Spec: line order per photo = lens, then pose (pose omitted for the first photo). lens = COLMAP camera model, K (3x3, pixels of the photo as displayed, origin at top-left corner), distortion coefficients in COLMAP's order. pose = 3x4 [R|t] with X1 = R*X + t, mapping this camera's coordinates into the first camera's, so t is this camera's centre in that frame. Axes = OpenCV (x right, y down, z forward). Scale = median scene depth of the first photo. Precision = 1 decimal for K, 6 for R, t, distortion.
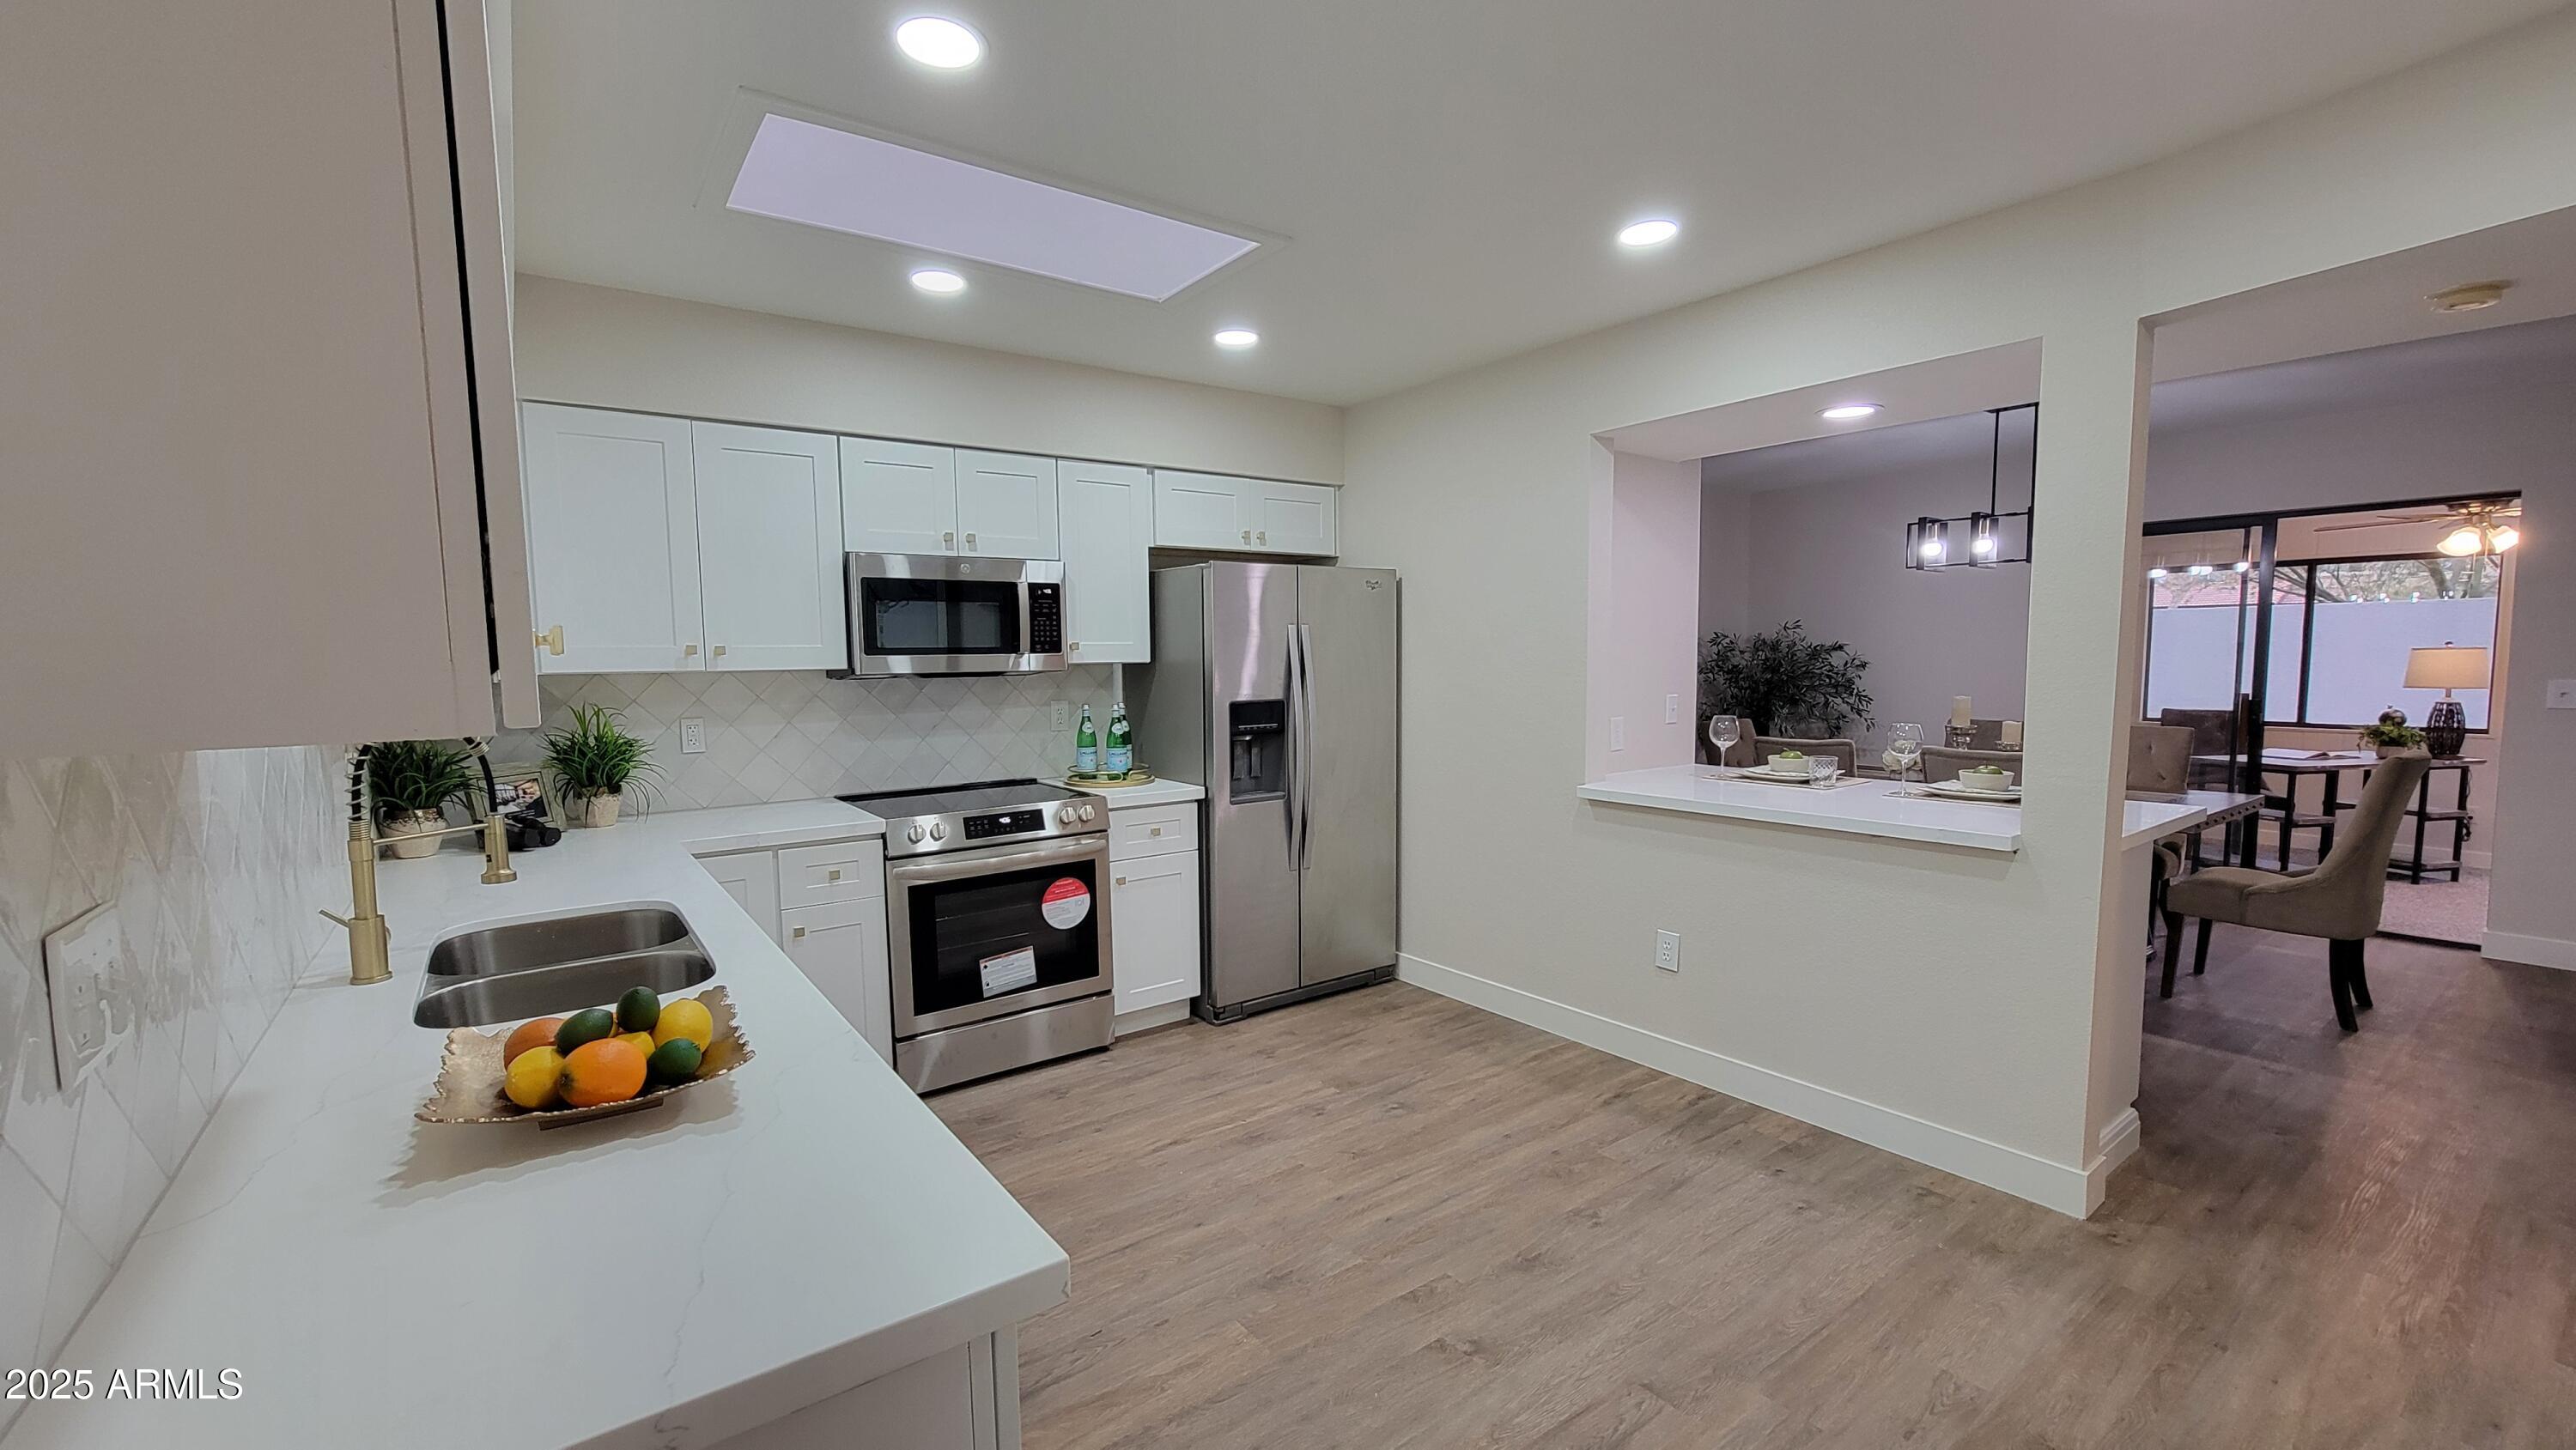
lens RADIAL K [[1053.2, 0, 1282.1], [0, 1053.2, 741.7], [0, 0, 1]] dist [-0.002286, -0.000102]
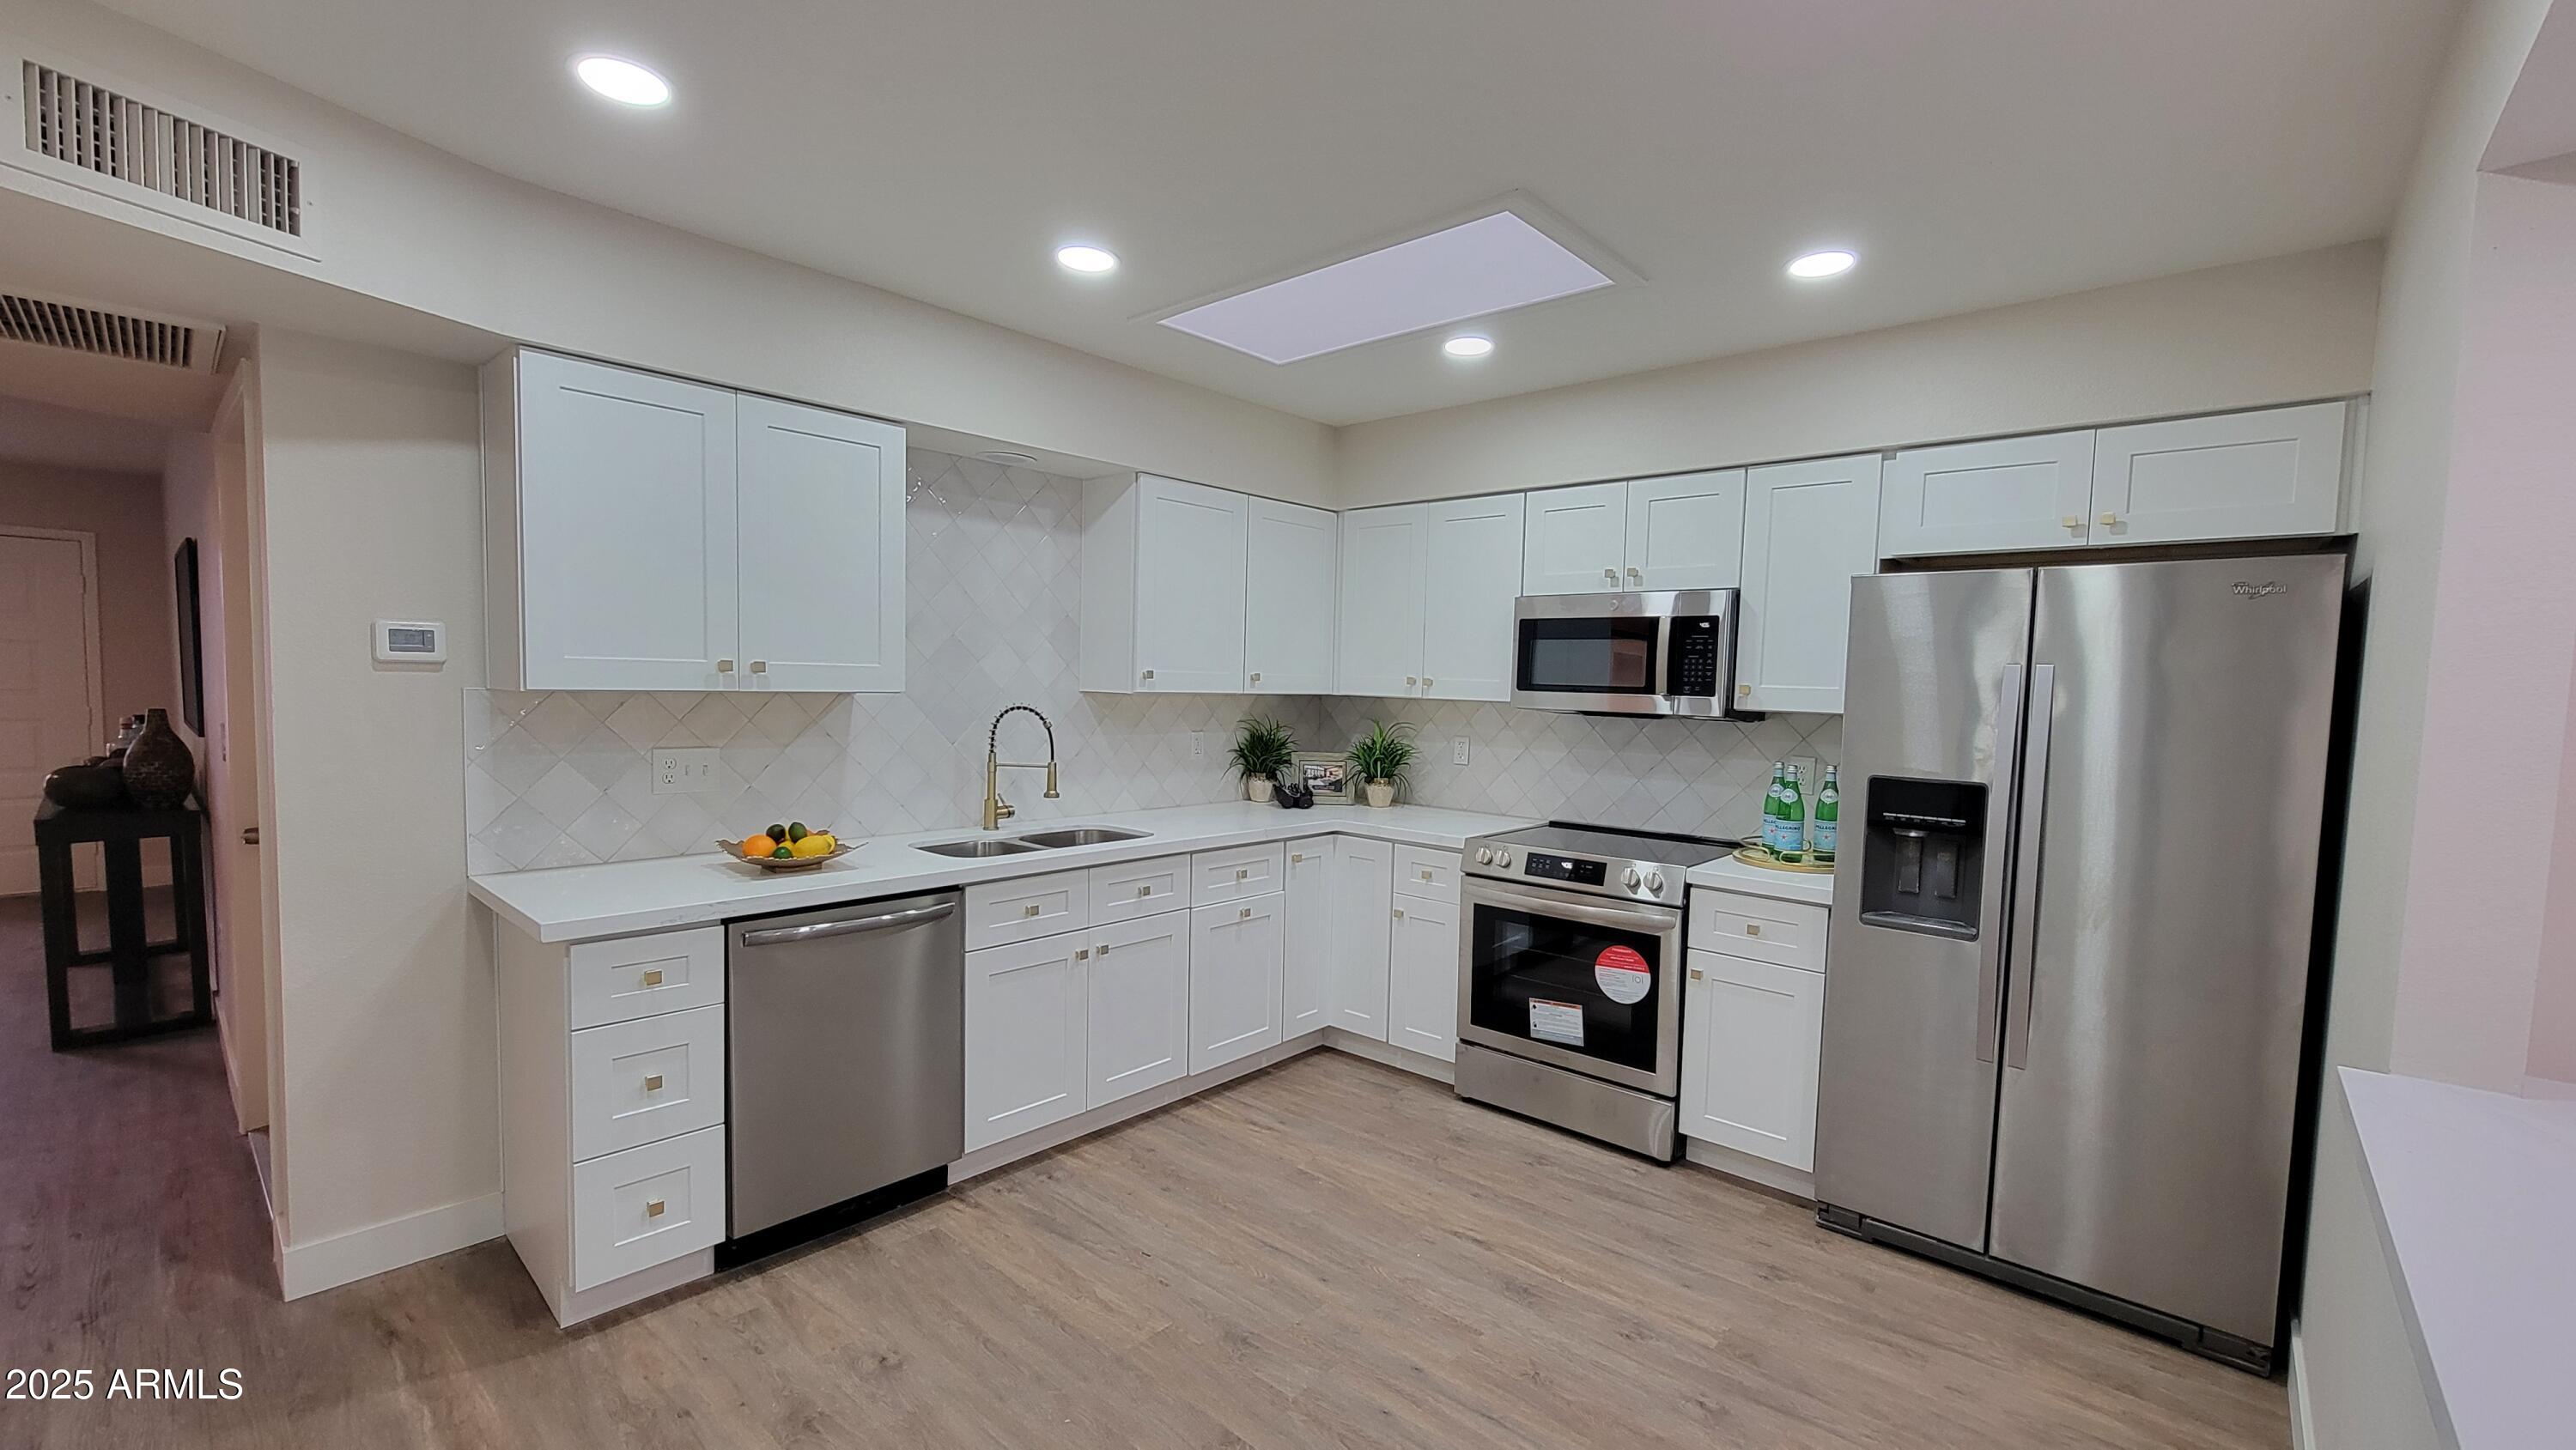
lens RADIAL K [[1053.2, 0, 1282.1], [0, 1053.2, 741.7], [0, 0, 1]] dist [-0.002286, -0.000102]
pose [[0.201998, 0.077627, -0.976305, 0.597420], [-0.114622, 0.991877, 0.055150, -0.058926], [0.972655, 0.100766, 0.209255, 0.517811]]
